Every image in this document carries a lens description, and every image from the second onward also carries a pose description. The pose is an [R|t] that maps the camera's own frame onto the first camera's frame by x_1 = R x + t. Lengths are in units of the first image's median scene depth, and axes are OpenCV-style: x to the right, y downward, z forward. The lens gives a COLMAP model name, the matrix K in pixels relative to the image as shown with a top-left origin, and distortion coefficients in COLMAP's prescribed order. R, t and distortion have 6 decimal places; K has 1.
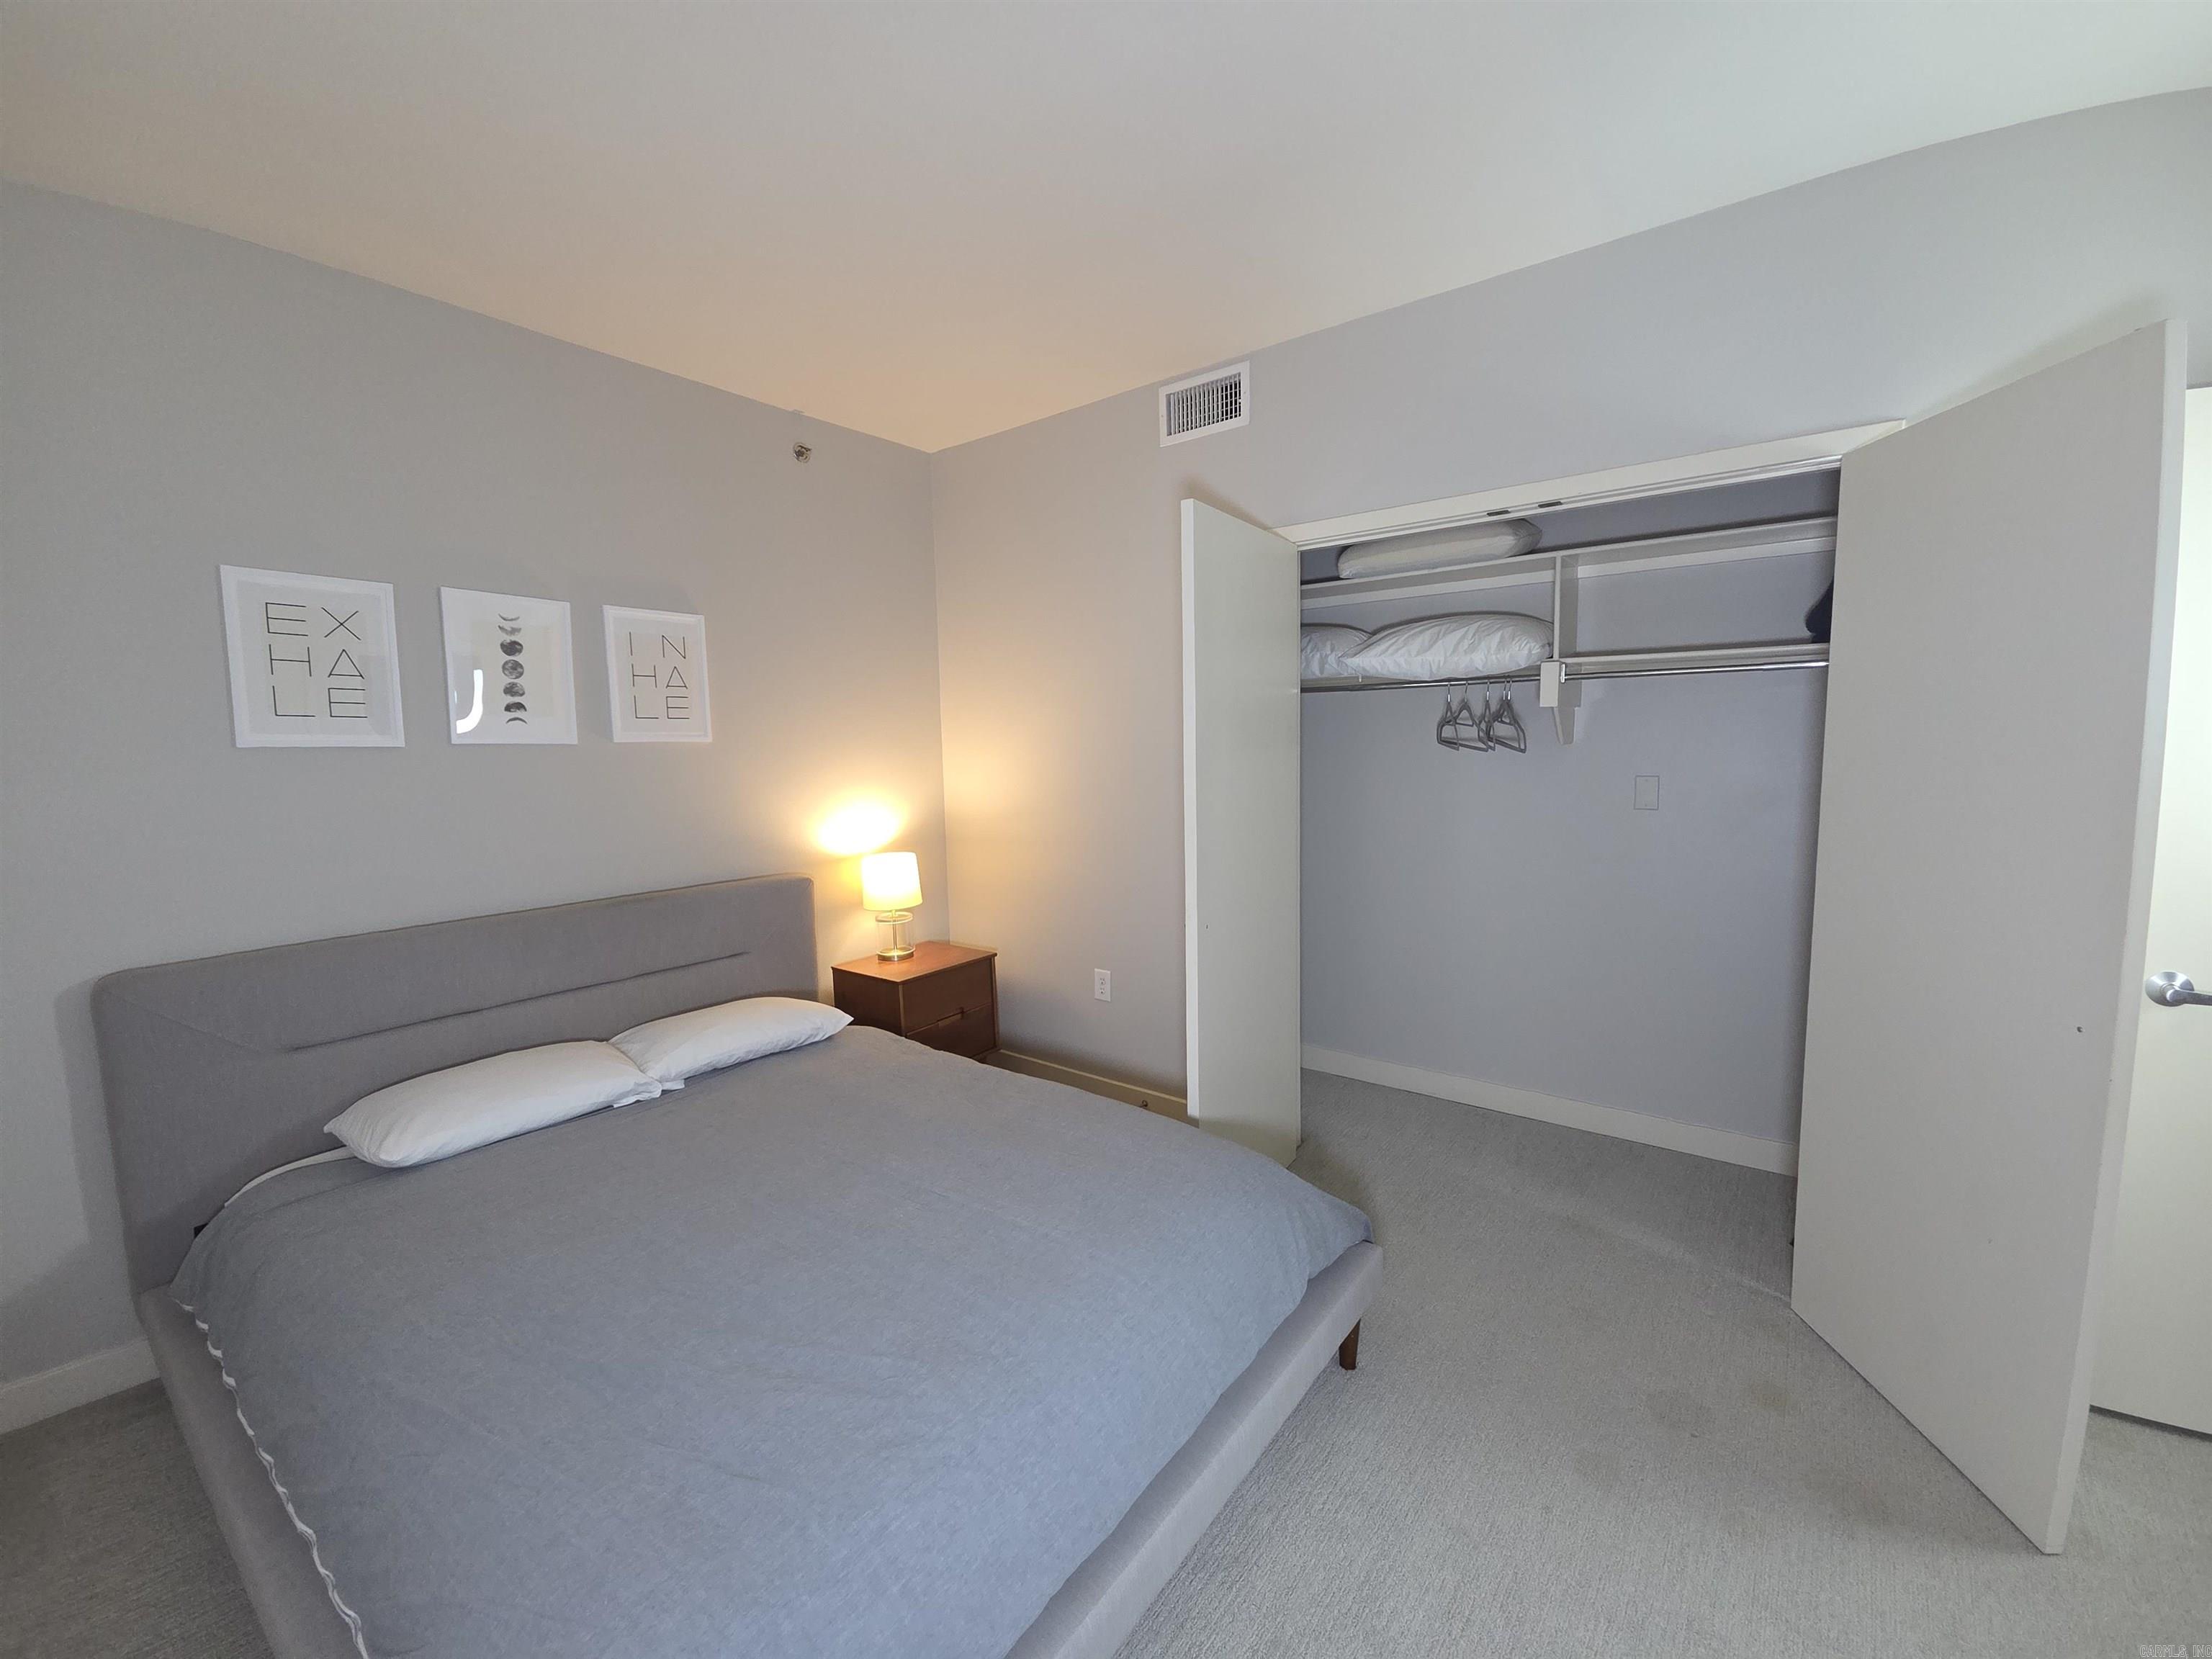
lens RADIAL K [[893.4, 0, 1112.6], [0, 893.4, 825.8], [0, 0, 1]] dist [0.009390, -0.009418]
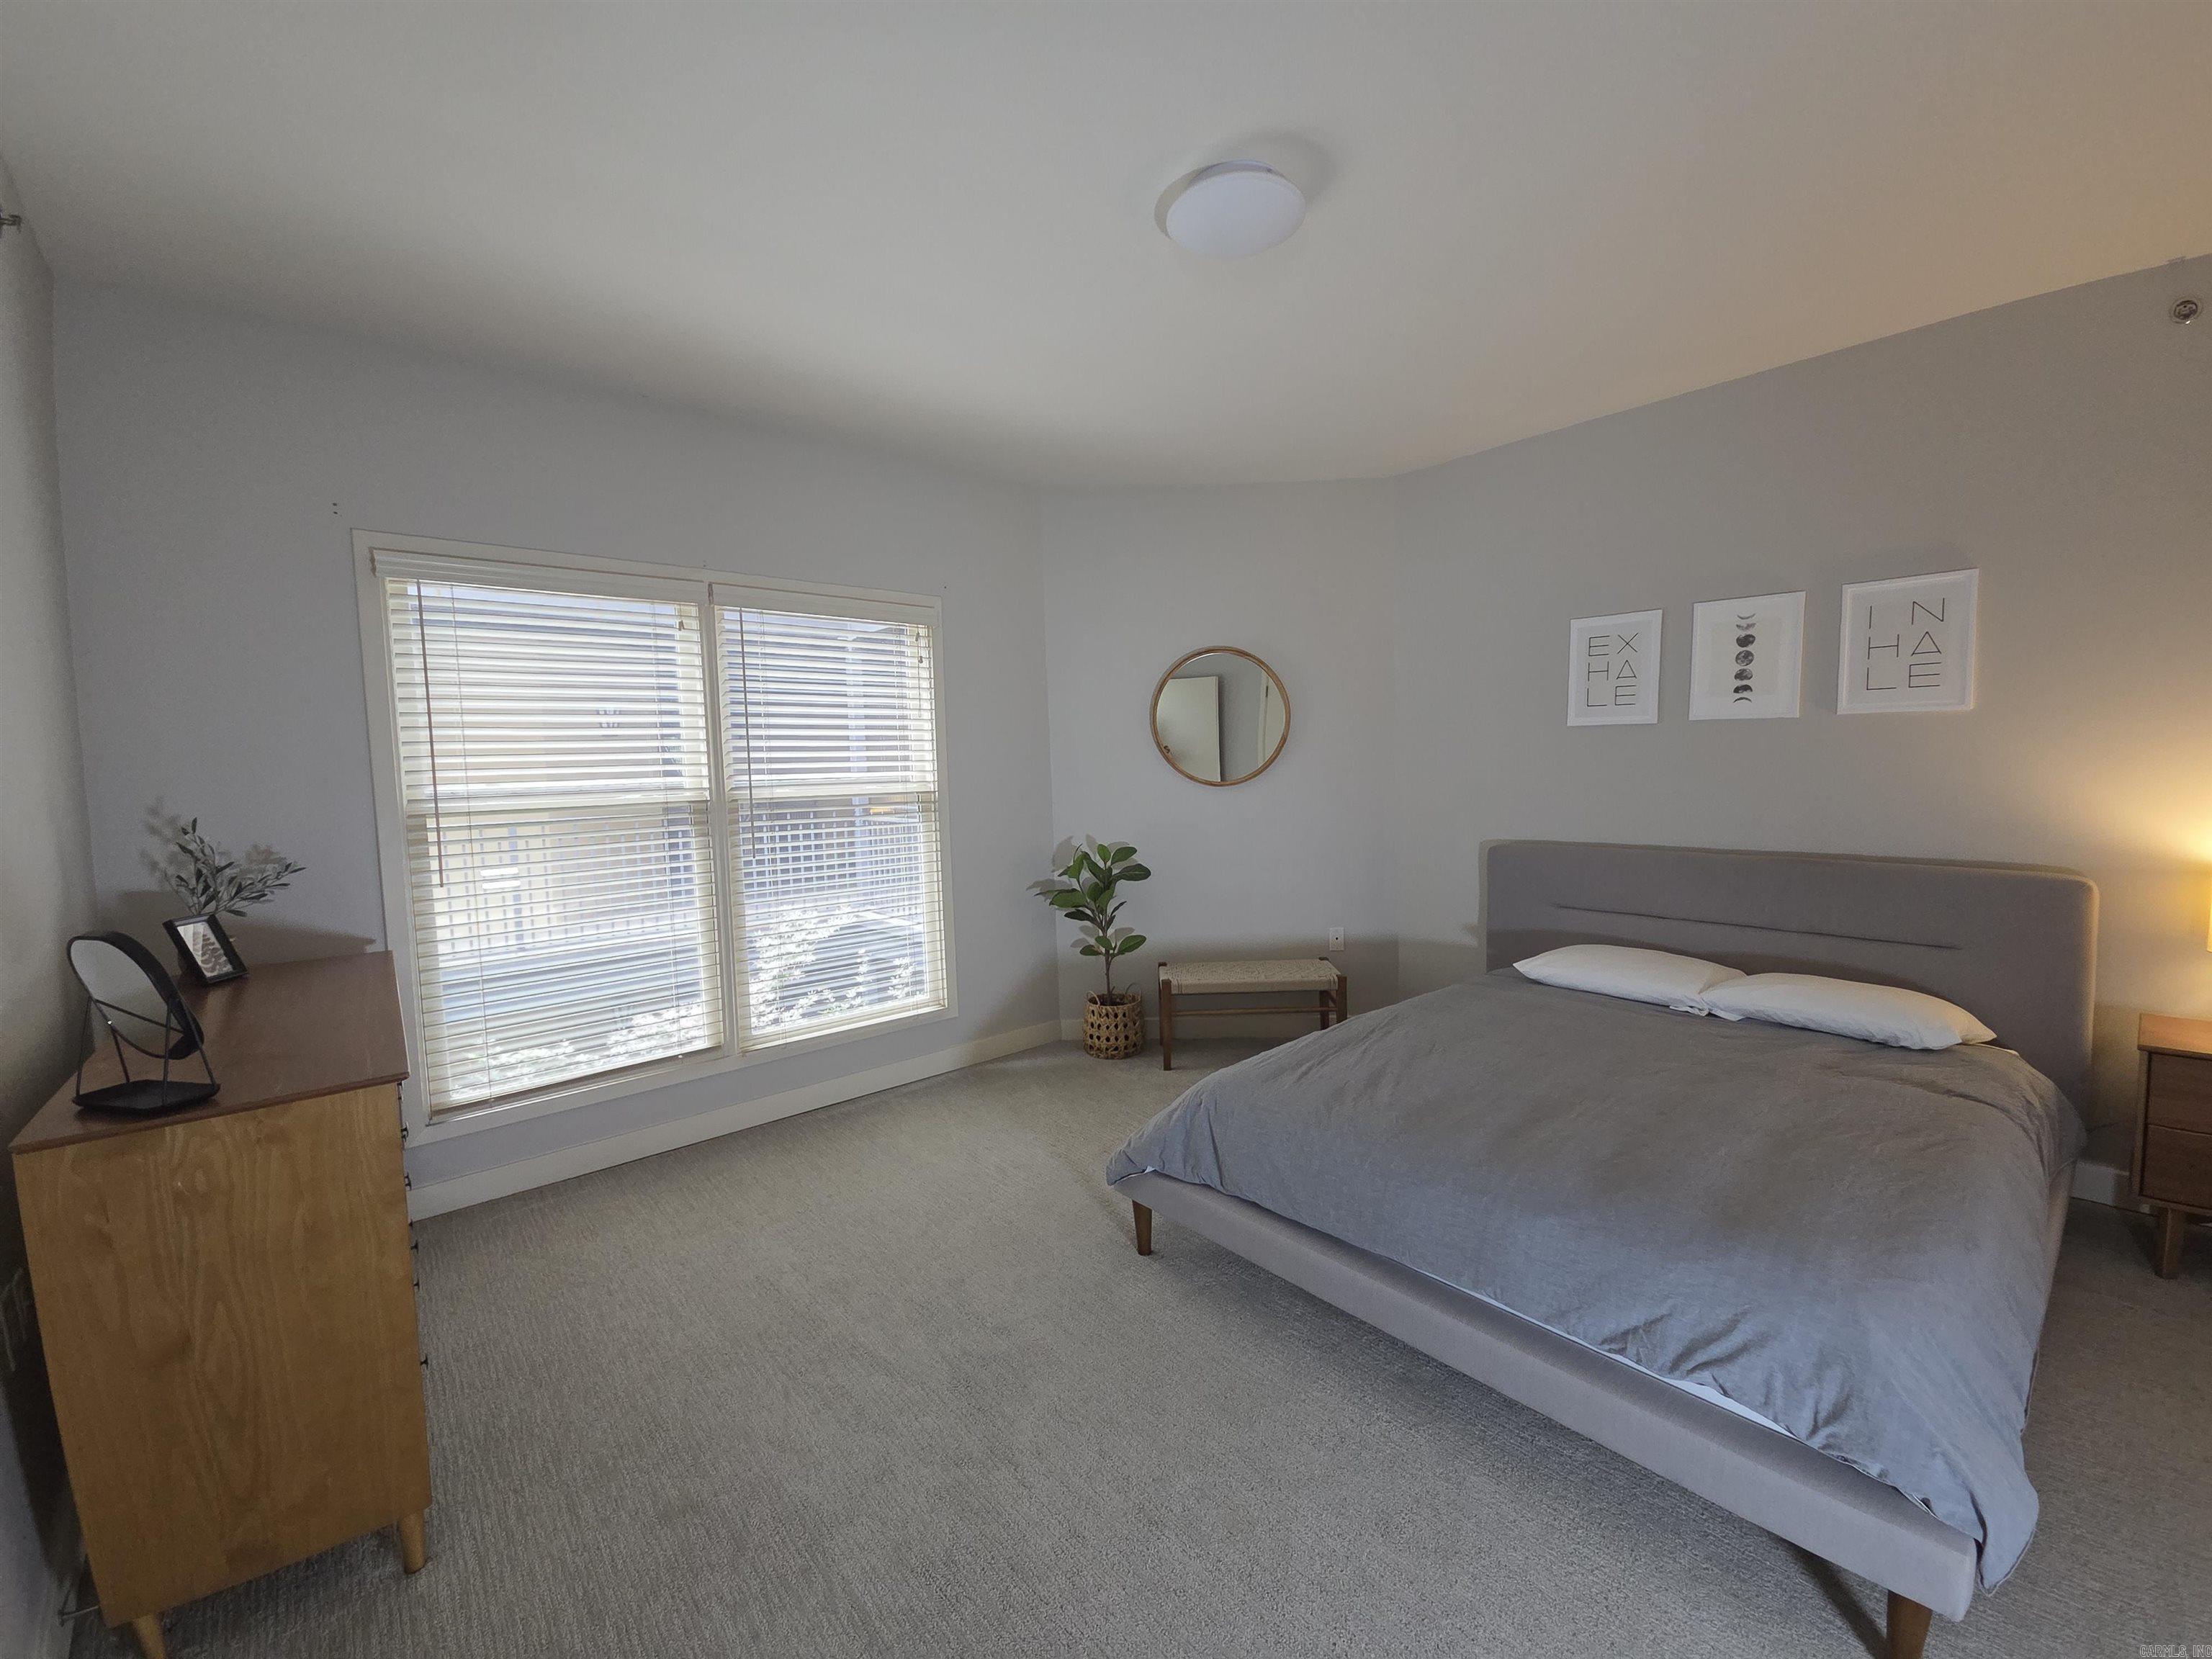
lens RADIAL K [[893.4, 0, 1106.6], [0, 893.4, 827.2], [0, 0, 1]] dist [0.009390, -0.009418]
pose [[-0.215386, 0.089598, -0.972410, 0.730004], [-0.072969, 0.991521, 0.107522, -0.012870], [0.973799, 0.094115, -0.207022, 0.420063]]
